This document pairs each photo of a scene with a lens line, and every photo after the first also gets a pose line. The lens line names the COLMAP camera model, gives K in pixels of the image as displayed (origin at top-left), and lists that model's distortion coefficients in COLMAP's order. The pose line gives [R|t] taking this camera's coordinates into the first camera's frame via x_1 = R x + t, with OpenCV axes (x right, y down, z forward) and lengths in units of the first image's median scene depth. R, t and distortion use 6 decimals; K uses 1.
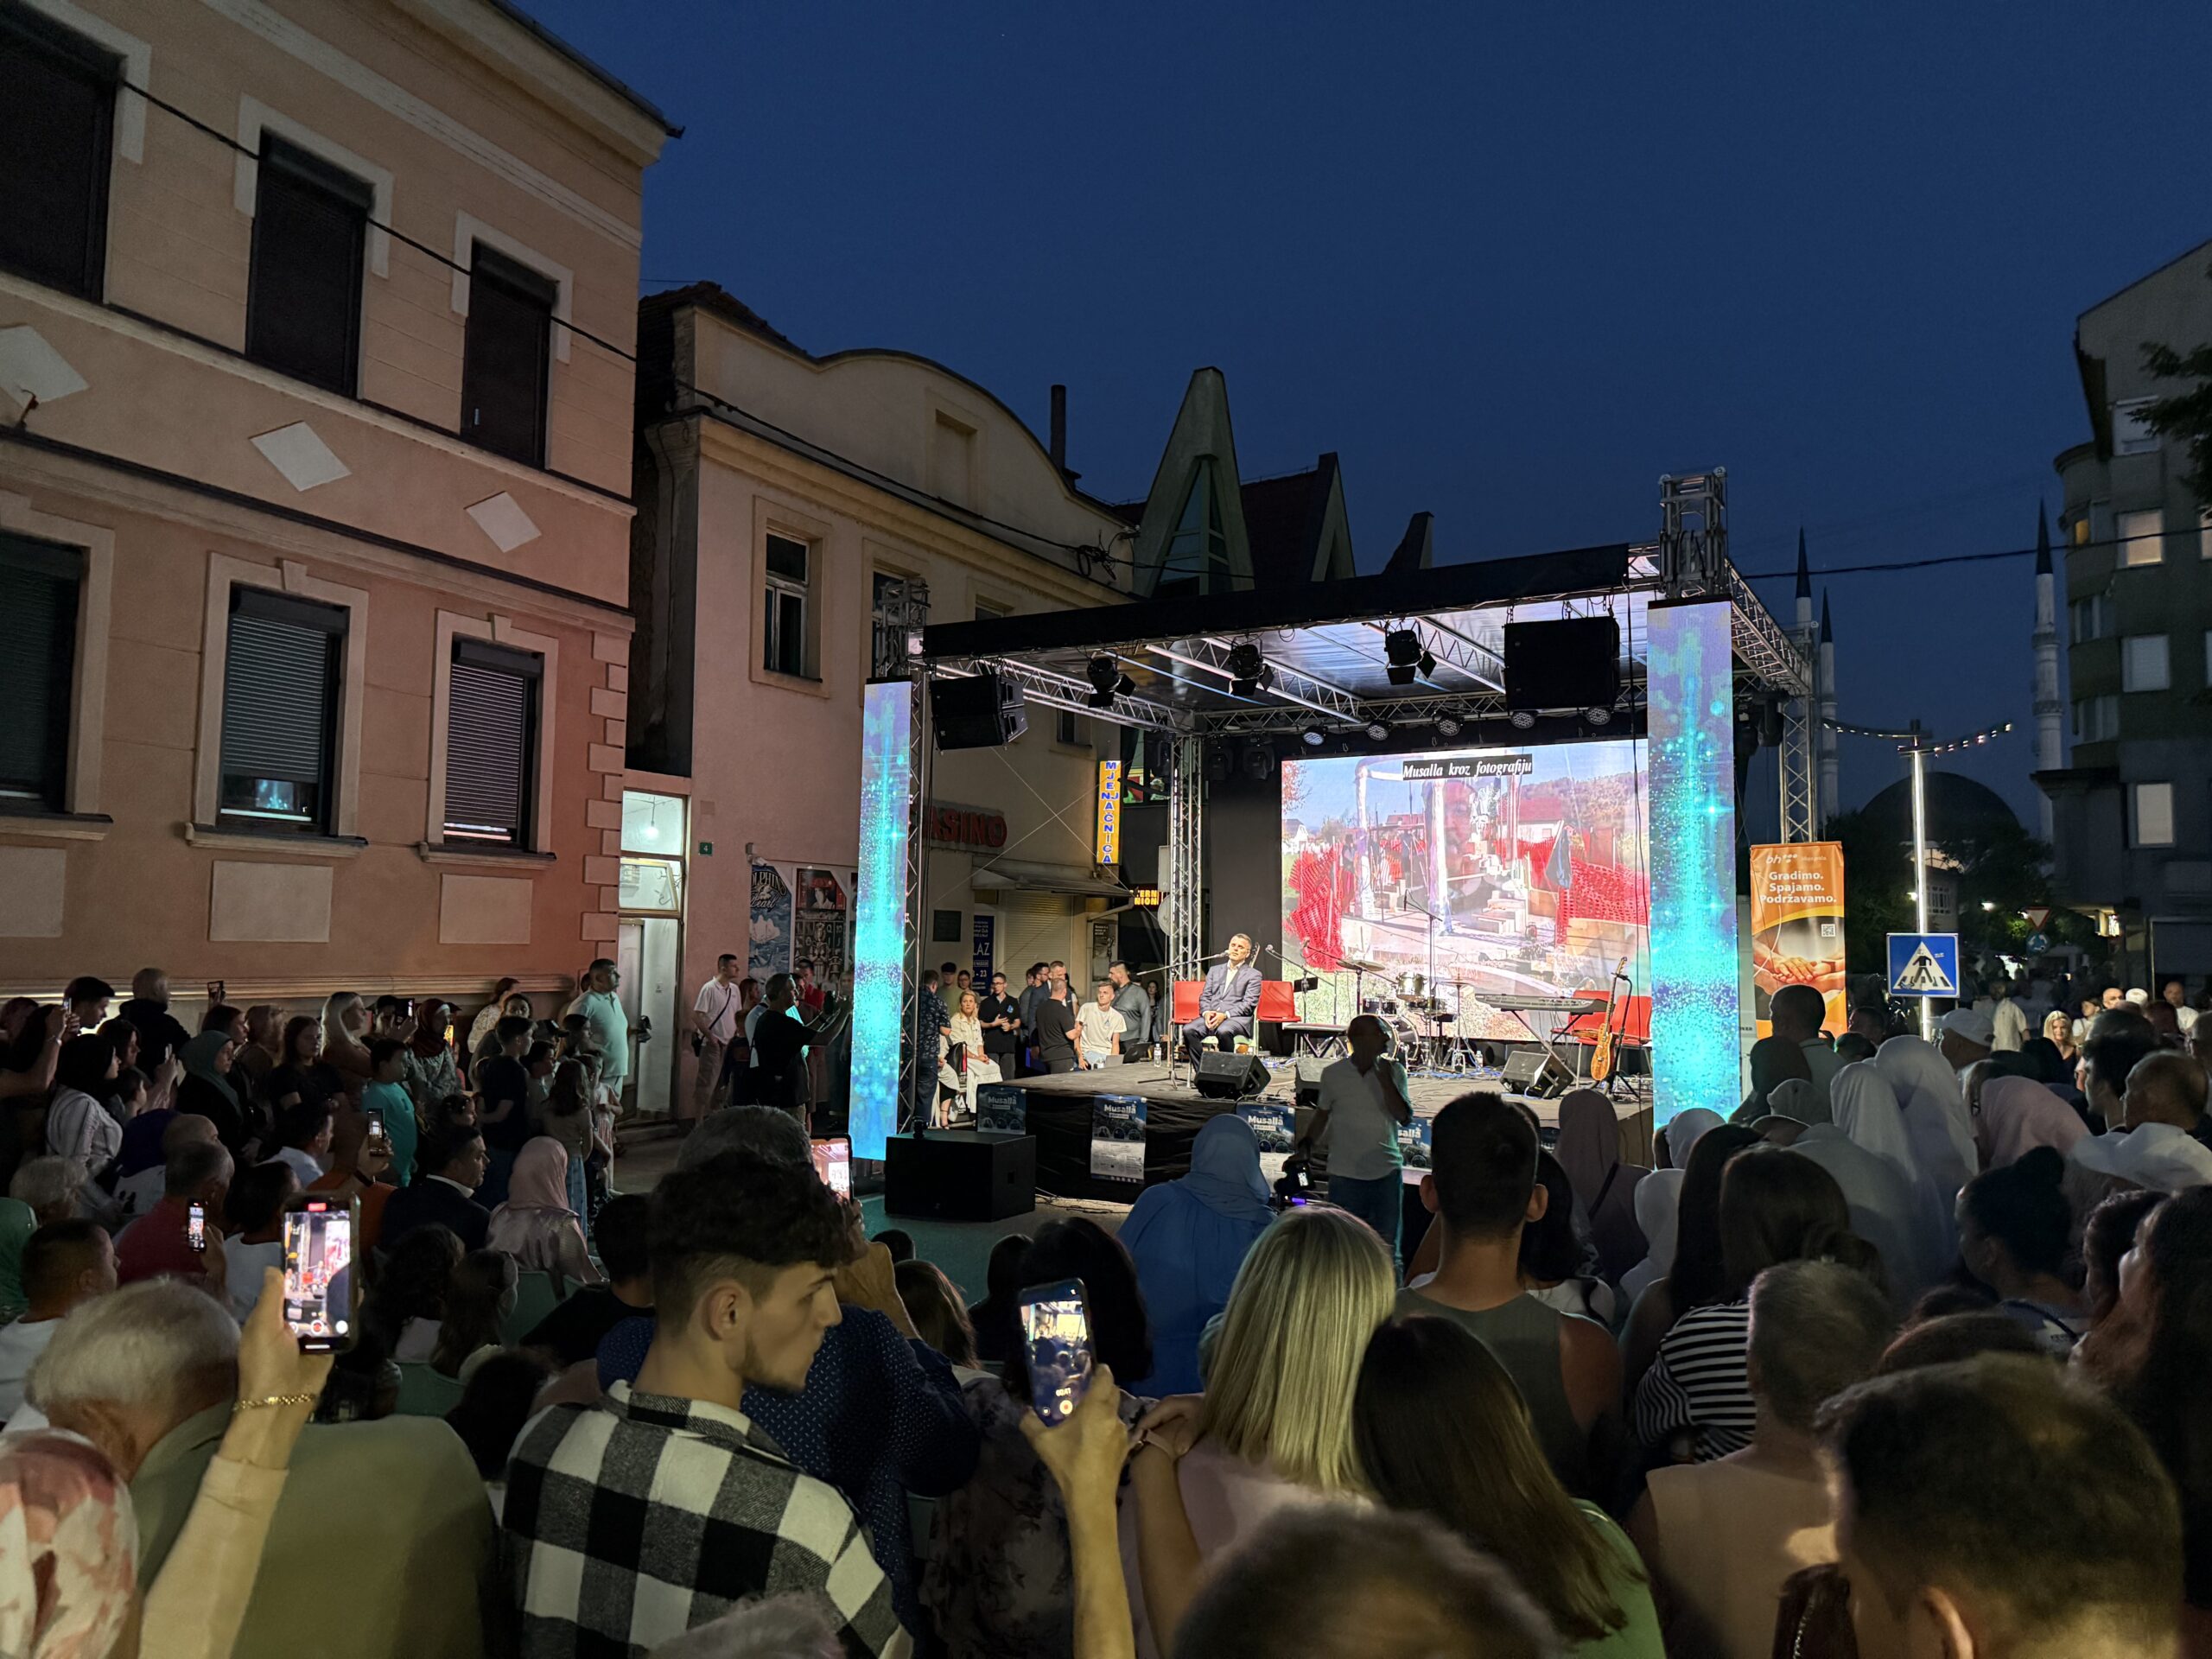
lens RADIAL K [[1527.3, 0, 1095.7], [0, 1527.3, 827.0], [0, 0, 1]] dist [0.069860, -0.067096]
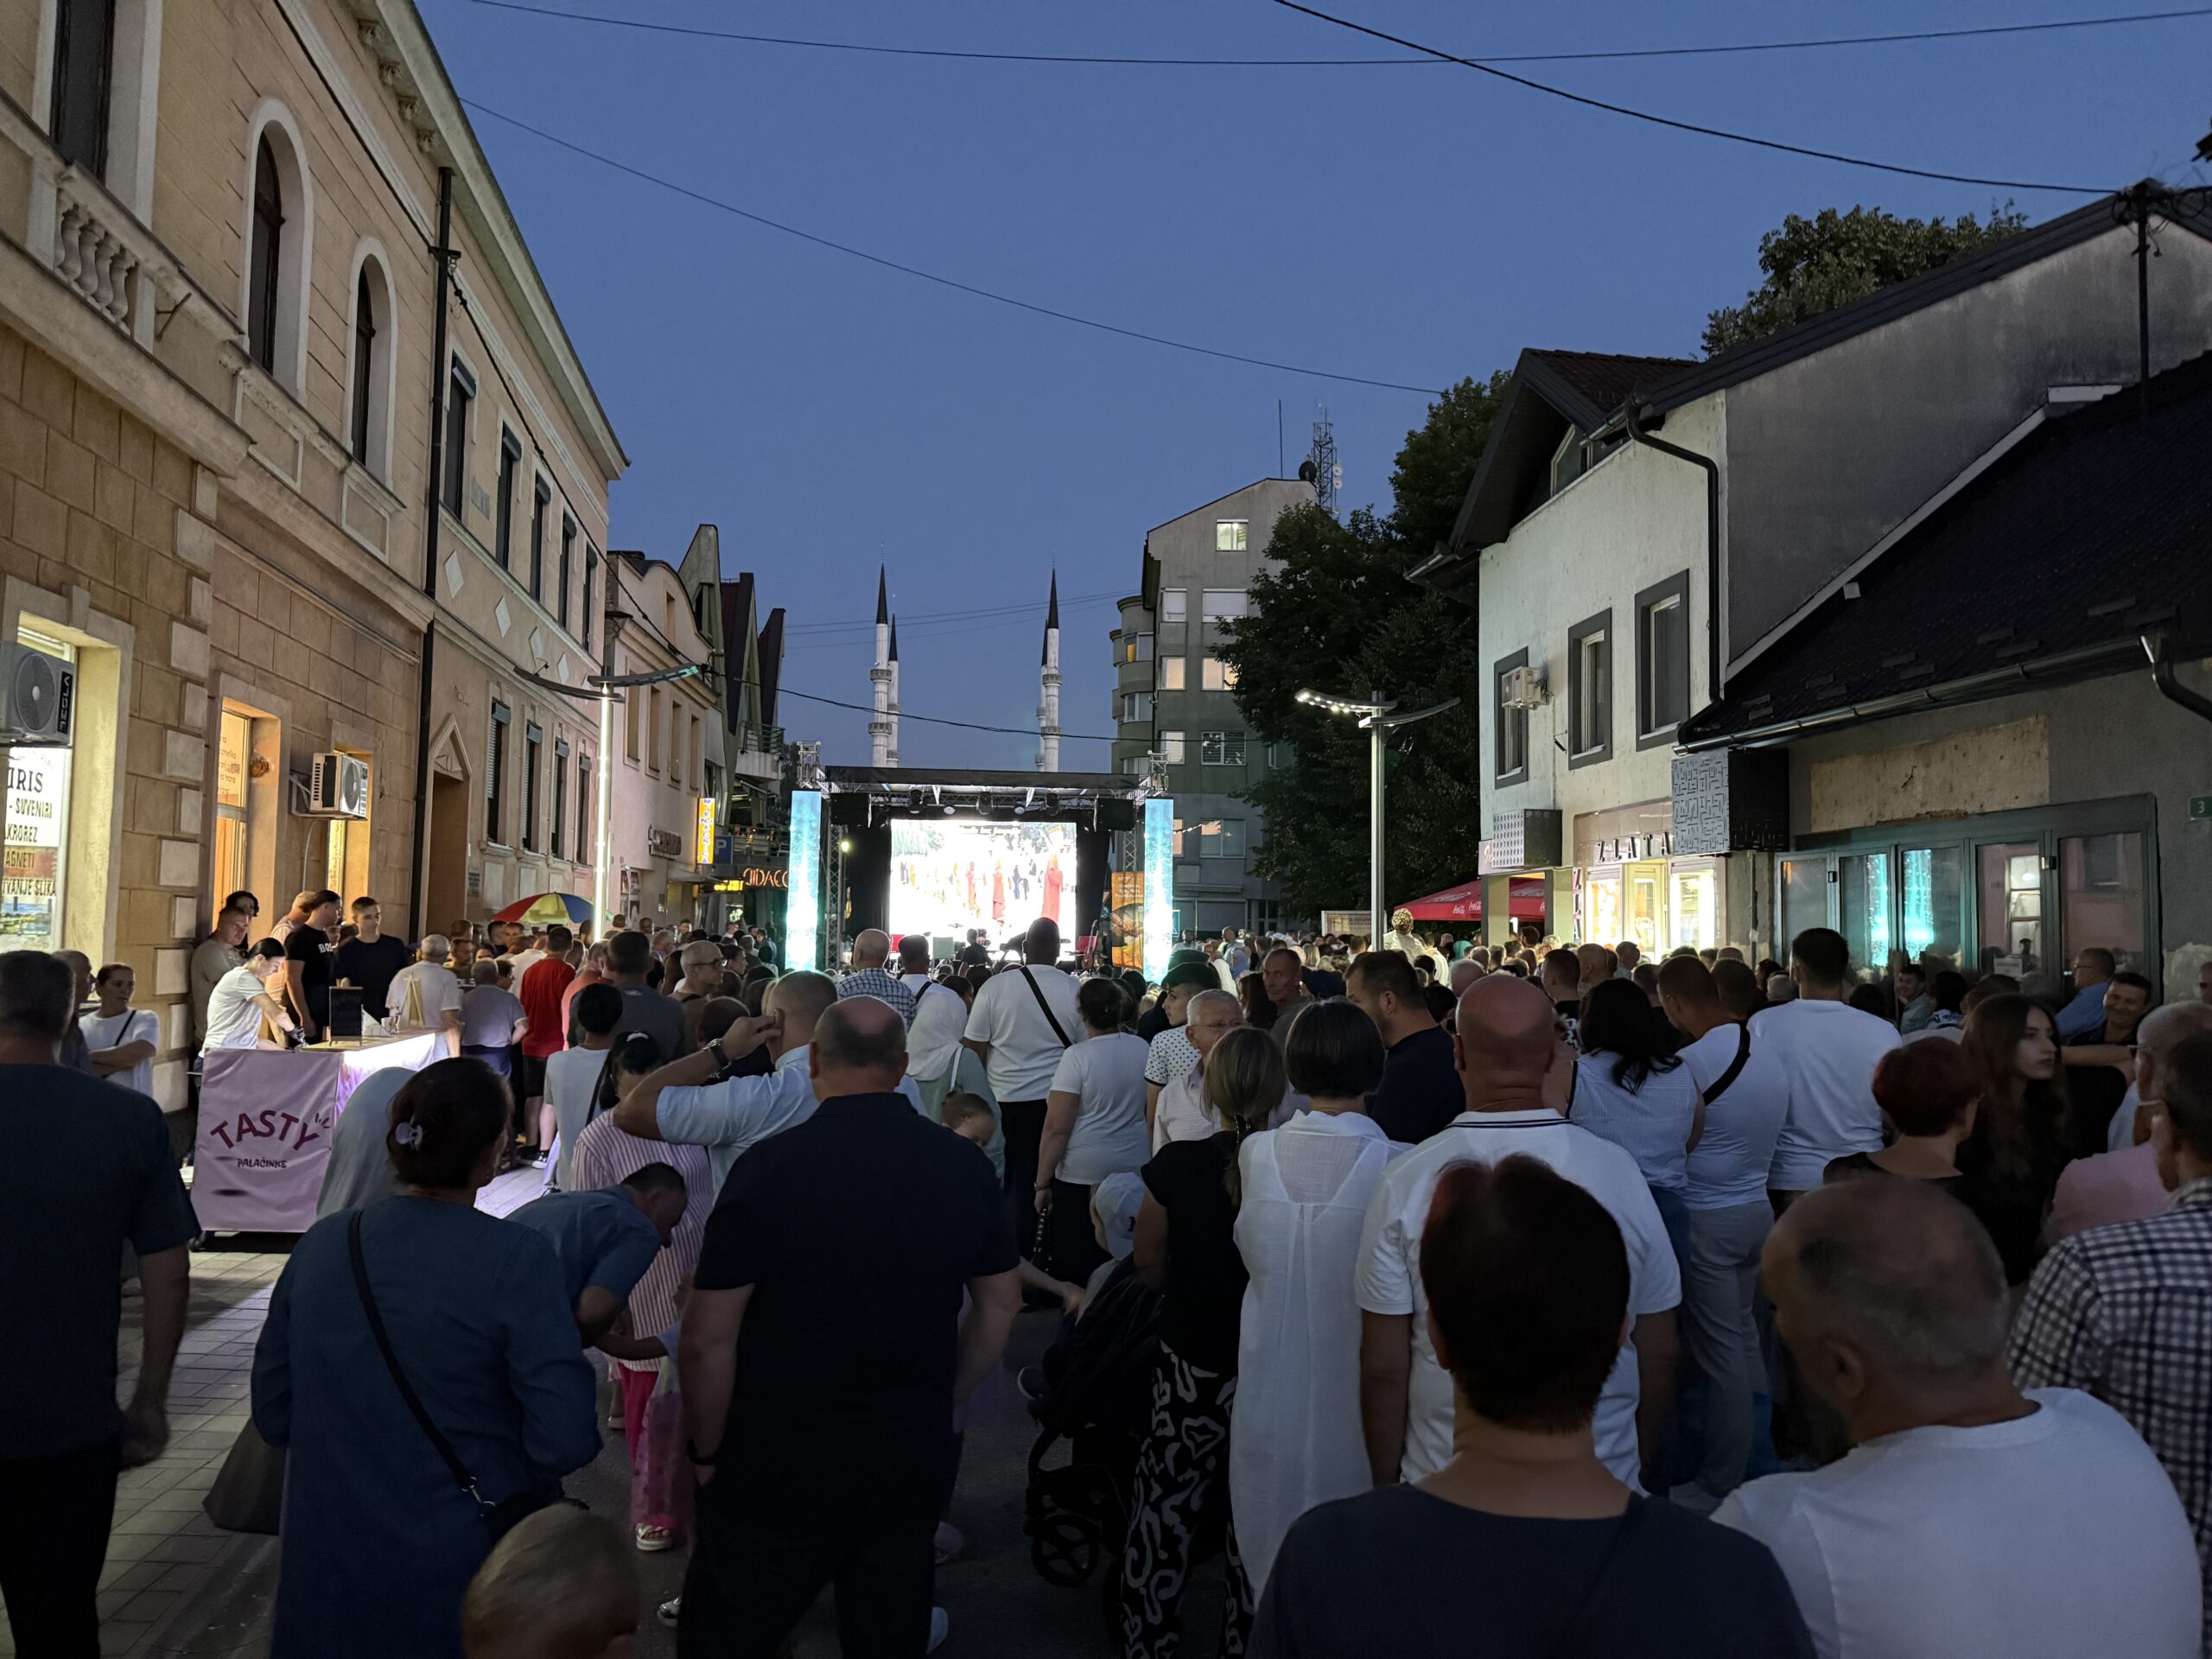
lens RADIAL K [[1527.3, 0, 1089.5], [0, 1527.3, 827.1], [0, 0, 1]] dist [0.069860, -0.067096]
pose [[0.824474, 0.032309, 0.564976, -0.901831], [-0.043713, 0.999022, 0.006660, -0.069879], [-0.564209, -0.030188, 0.825080, -0.865023]]
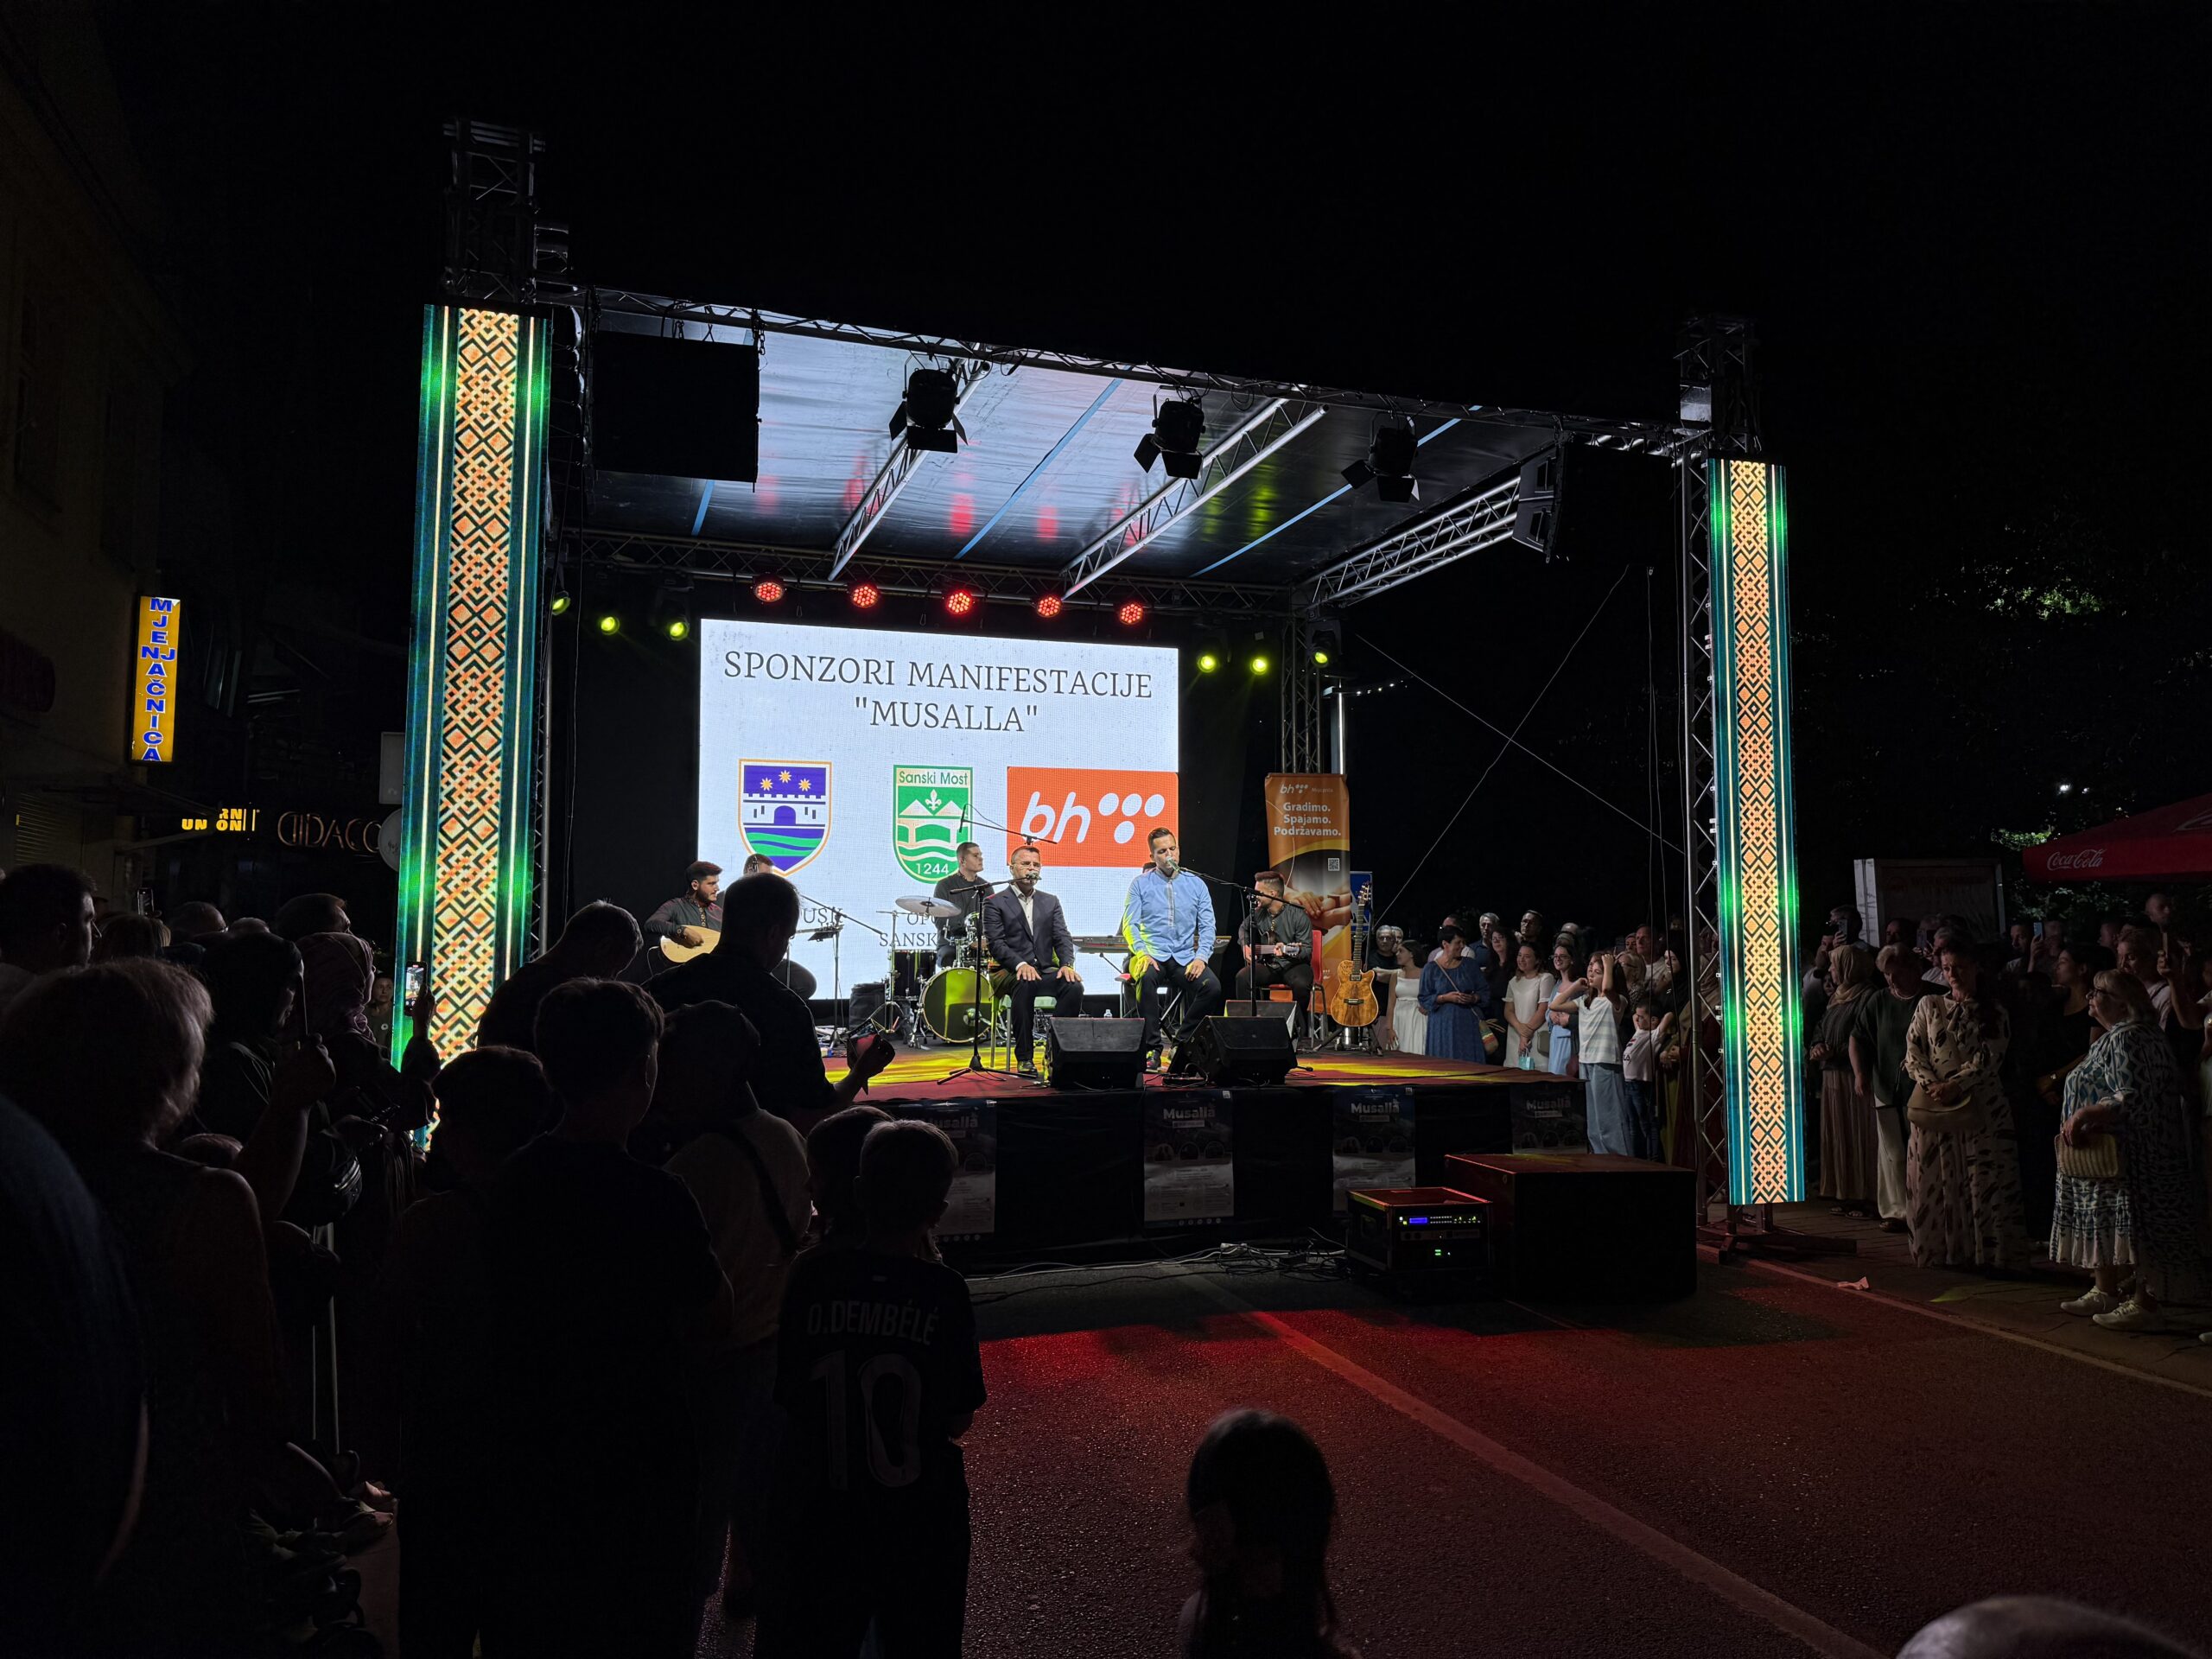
lens RADIAL K [[1527.3, 0, 1126.0], [0, 1527.3, 823.1], [0, 0, 1]] dist [0.069860, -0.067096]
pose [[0.654326, 0.044103, 0.754925, -0.332832], [-0.051192, 0.998591, -0.013968, 0.059999], [-0.754478, -0.029506, 0.655662, 0.460583]]
